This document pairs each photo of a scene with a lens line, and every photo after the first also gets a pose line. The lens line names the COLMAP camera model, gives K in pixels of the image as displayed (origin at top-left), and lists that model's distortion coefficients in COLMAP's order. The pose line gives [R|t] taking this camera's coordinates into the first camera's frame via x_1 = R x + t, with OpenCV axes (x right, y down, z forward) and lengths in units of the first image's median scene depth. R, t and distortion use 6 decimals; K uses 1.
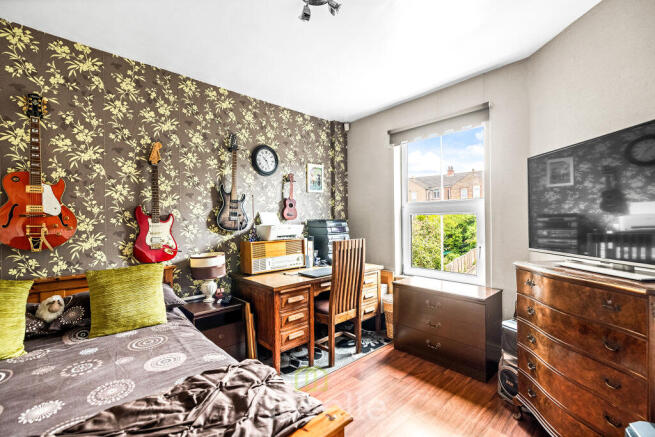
lens RADIAL K [[278.7, 0, 317.9], [0, 278.7, 214.3], [0, 0, 1]] dist [0.002368, 0.000139]
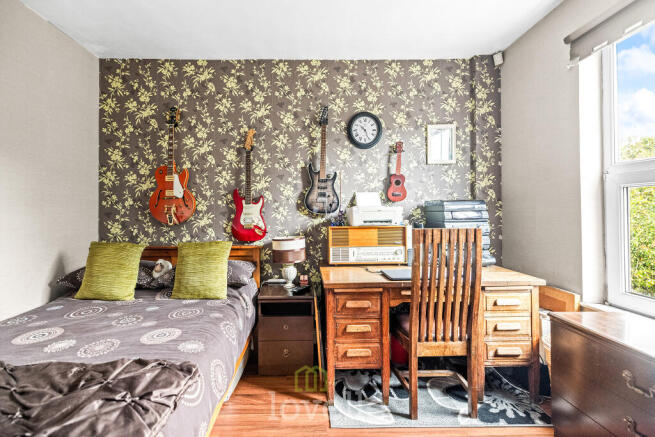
lens RADIAL K [[282.3, 0, 328.2], [0, 282.3, 204.6], [0, 0, 1]] dist [0.000382, 0.000083]
pose [[0.762839, -0.012856, -0.646461, 0.306149], [0.010604, 0.999917, -0.007373, 0.038111], [0.646502, -0.001231, 0.762912, 0.328555]]
